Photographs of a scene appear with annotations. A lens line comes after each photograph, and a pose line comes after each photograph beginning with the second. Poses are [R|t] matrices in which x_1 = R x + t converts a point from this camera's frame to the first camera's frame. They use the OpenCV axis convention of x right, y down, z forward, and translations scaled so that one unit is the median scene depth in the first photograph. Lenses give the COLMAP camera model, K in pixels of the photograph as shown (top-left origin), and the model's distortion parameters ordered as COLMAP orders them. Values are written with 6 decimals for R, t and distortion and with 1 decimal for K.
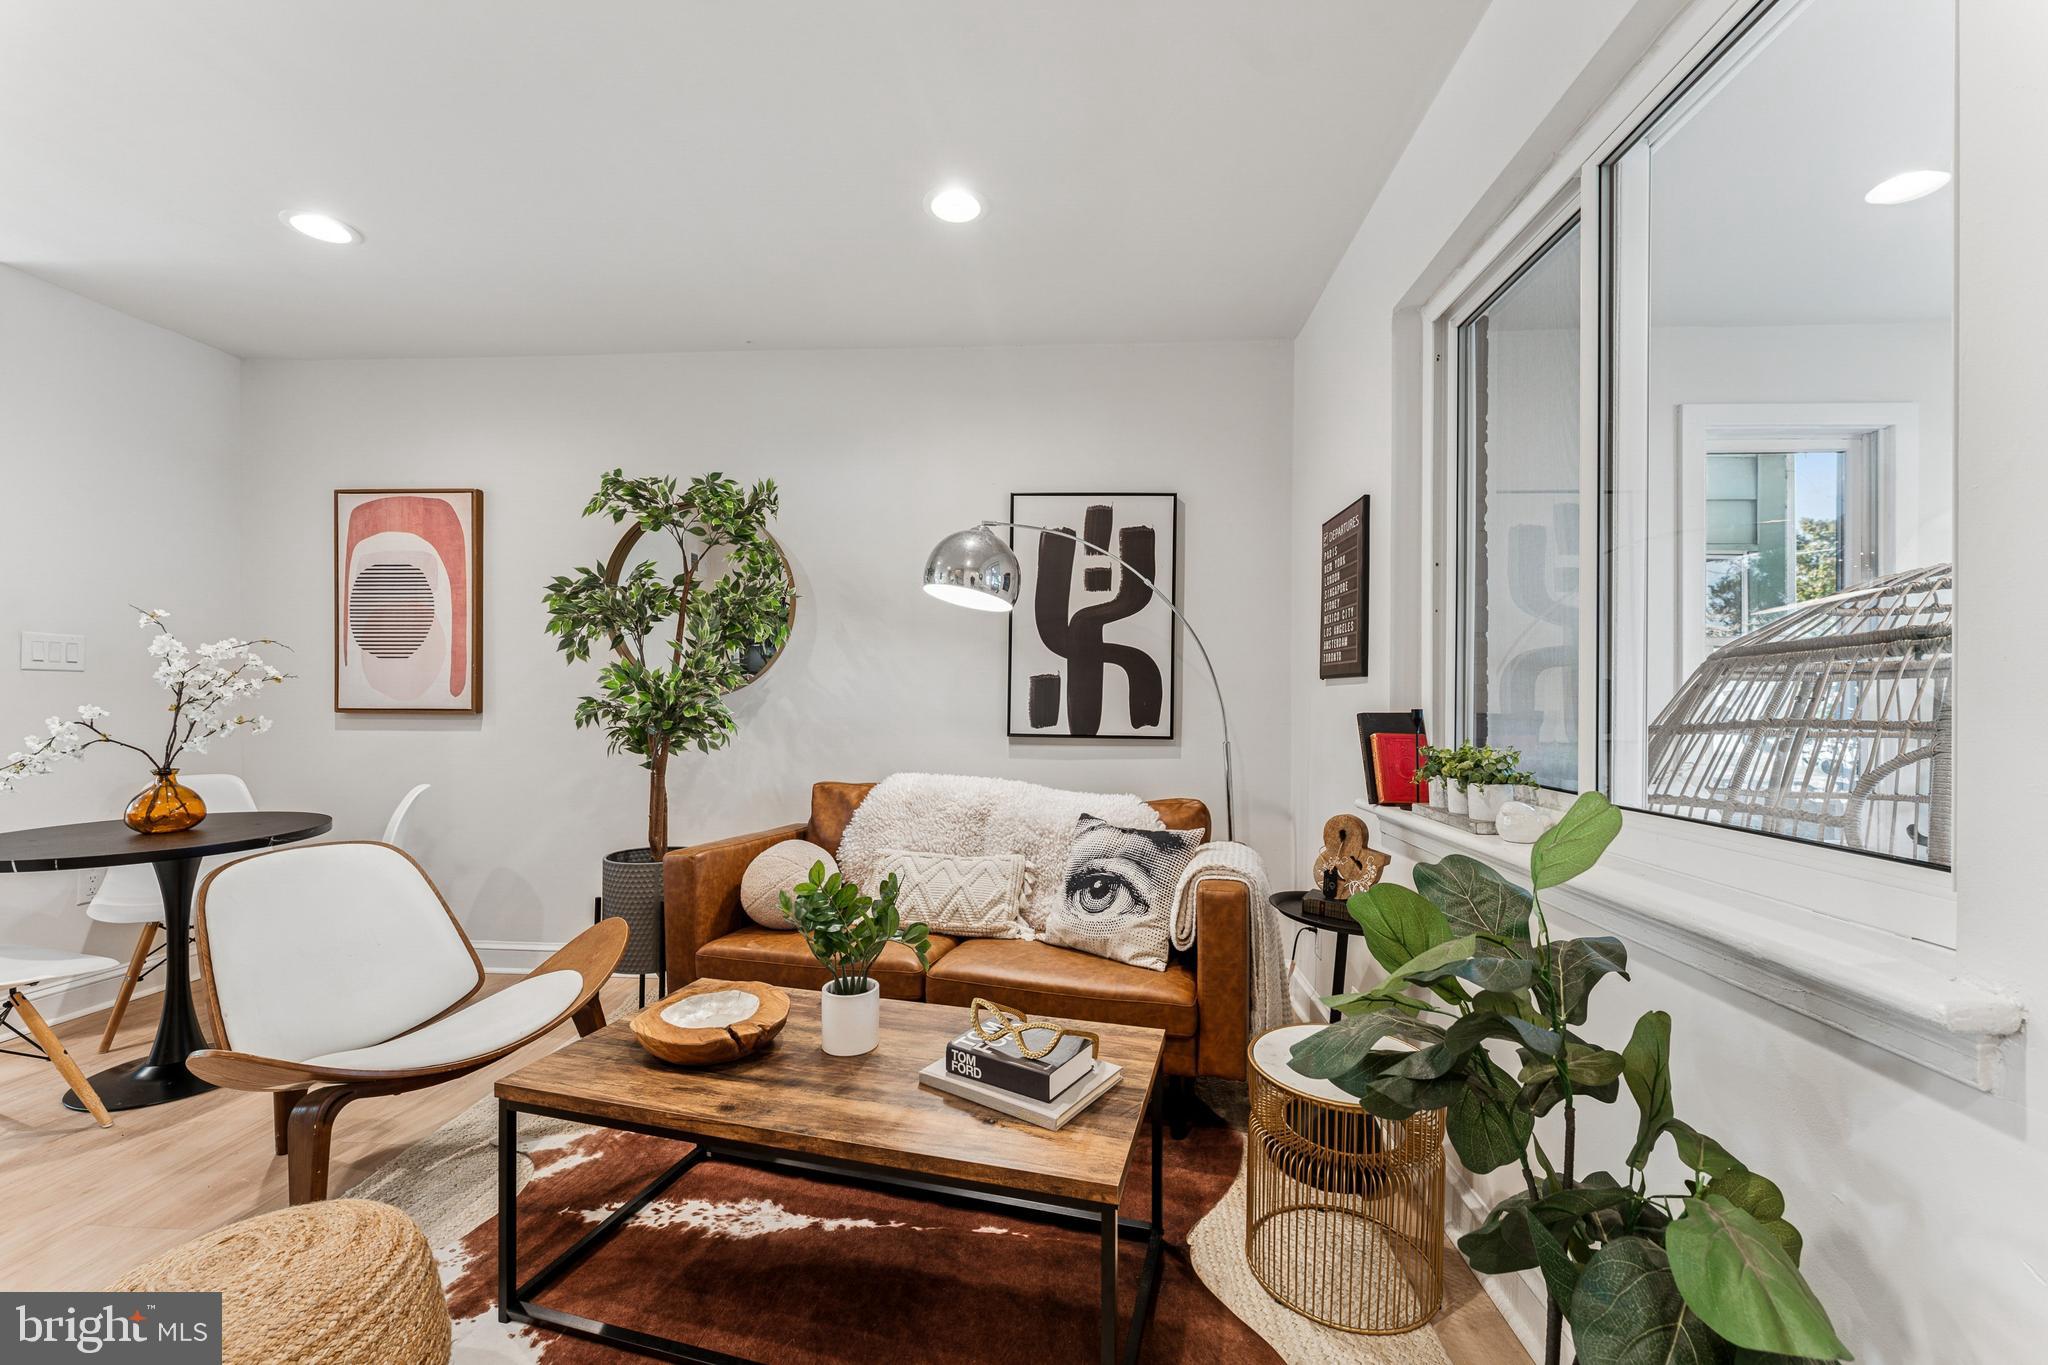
lens RADIAL K [[826.9, 0, 1036.5], [0, 826.9, 695.3], [0, 0, 1]] dist [0.001899, -0.000048]
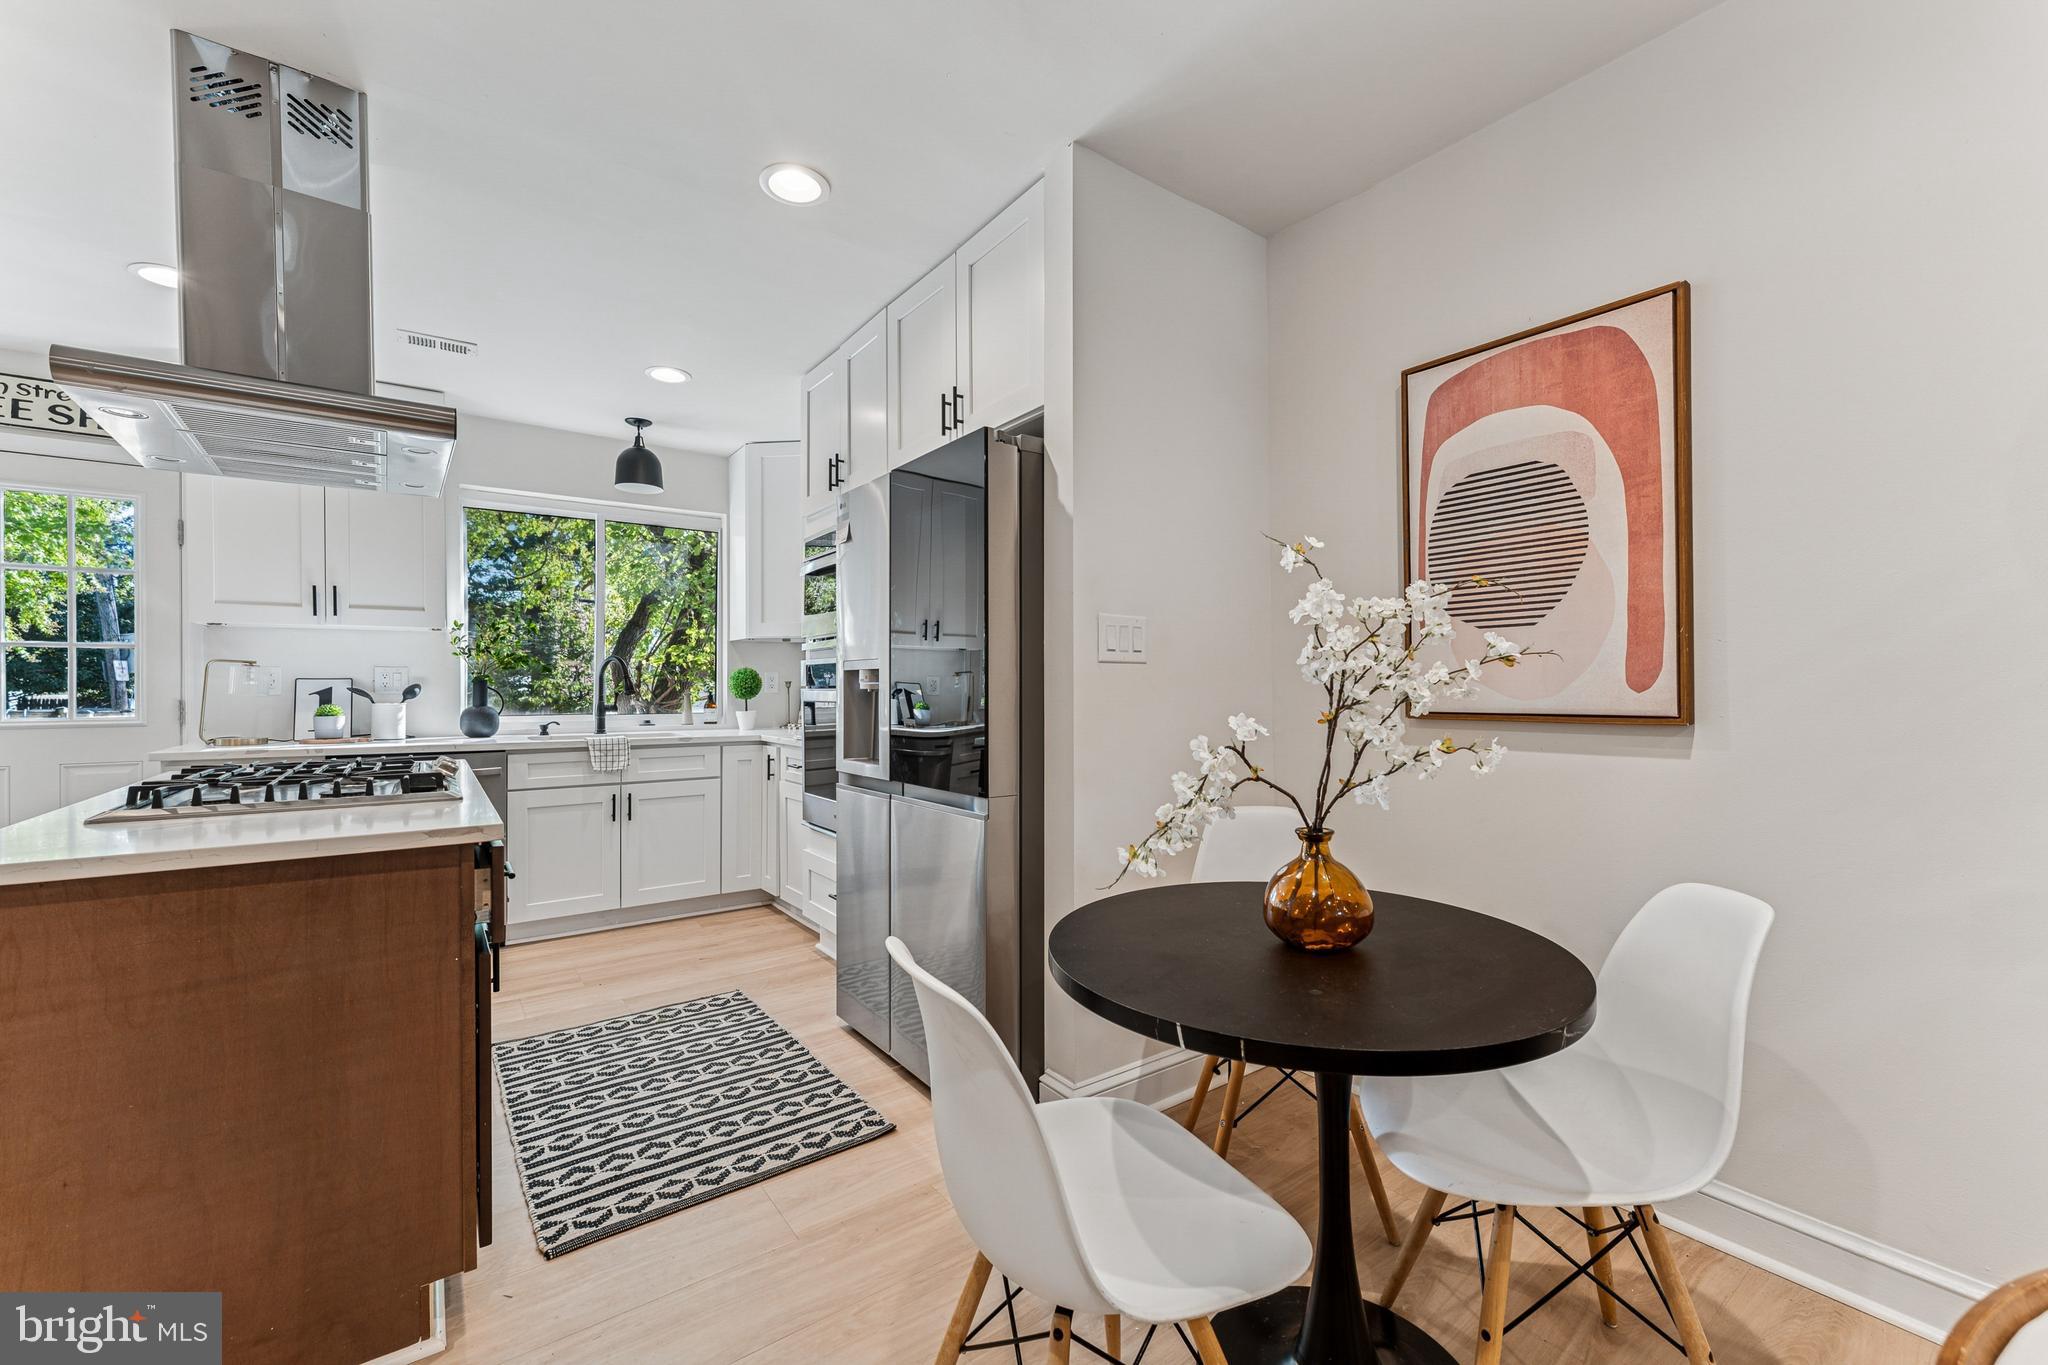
lens RADIAL K [[826.9, 0, 1027.3], [0, 826.9, 687.6], [0, 0, 1]] dist [0.001899, -0.000048]
pose [[0.641334, -0.011243, -0.767180, -0.704955], [0.011872, 0.999918, -0.004729, -0.004365], [0.767170, -0.006075, 0.641415, 0.471665]]
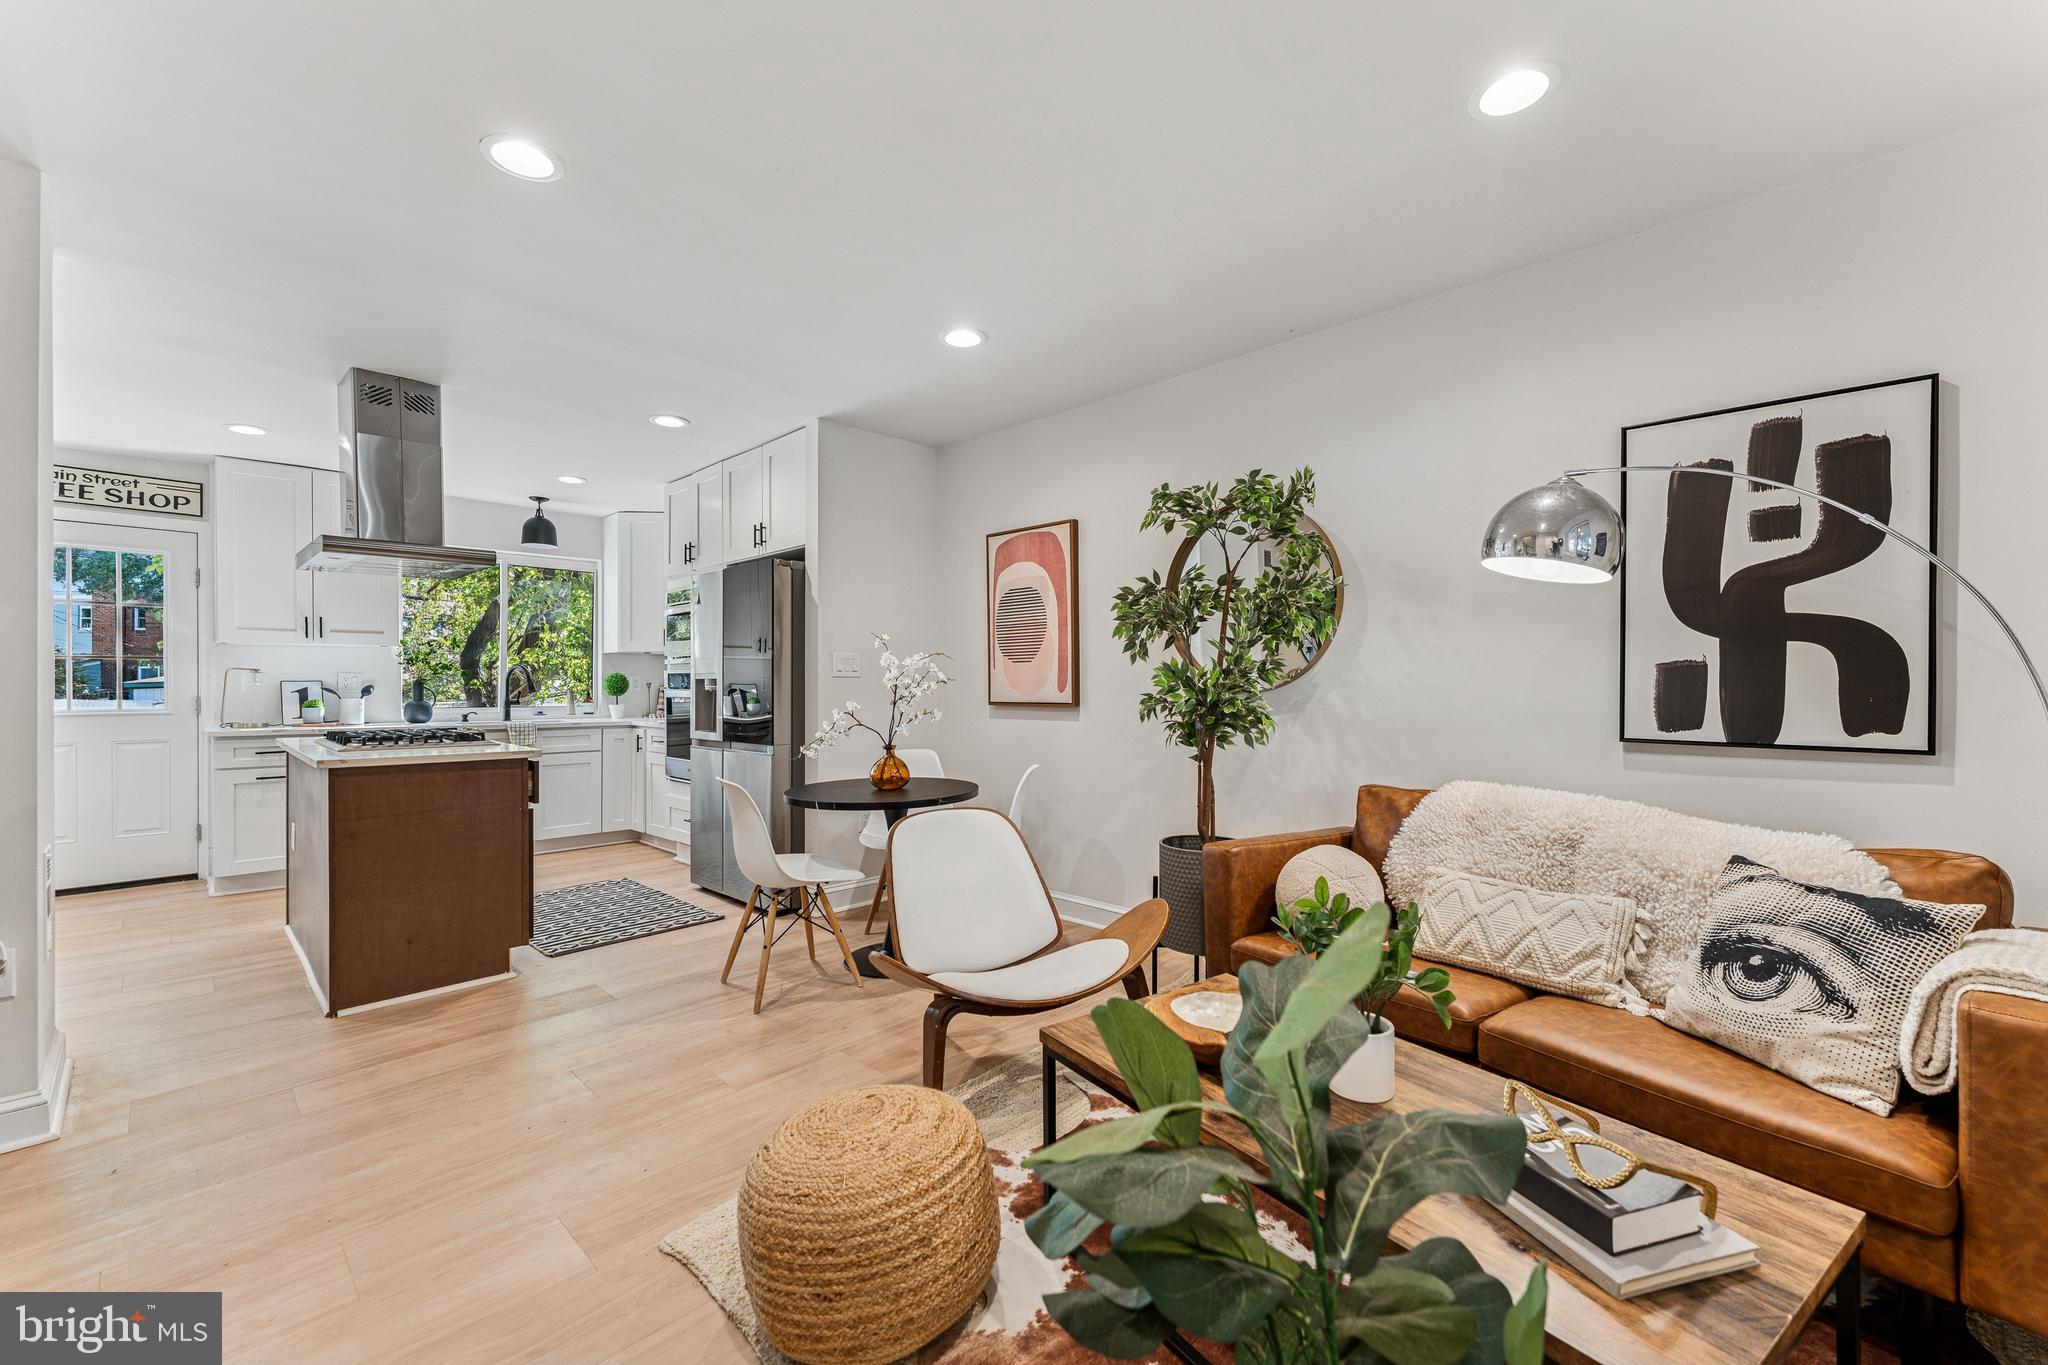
lens RADIAL K [[826.9, 0, 1025.1], [0, 826.9, 686.6], [0, 0, 1]] dist [0.001899, -0.000048]
pose [[0.763294, -0.008358, -0.645997, 0.050607], [0.009848, 0.999951, -0.001301, -0.008196], [0.645976, -0.005369, 0.763339, 0.055700]]
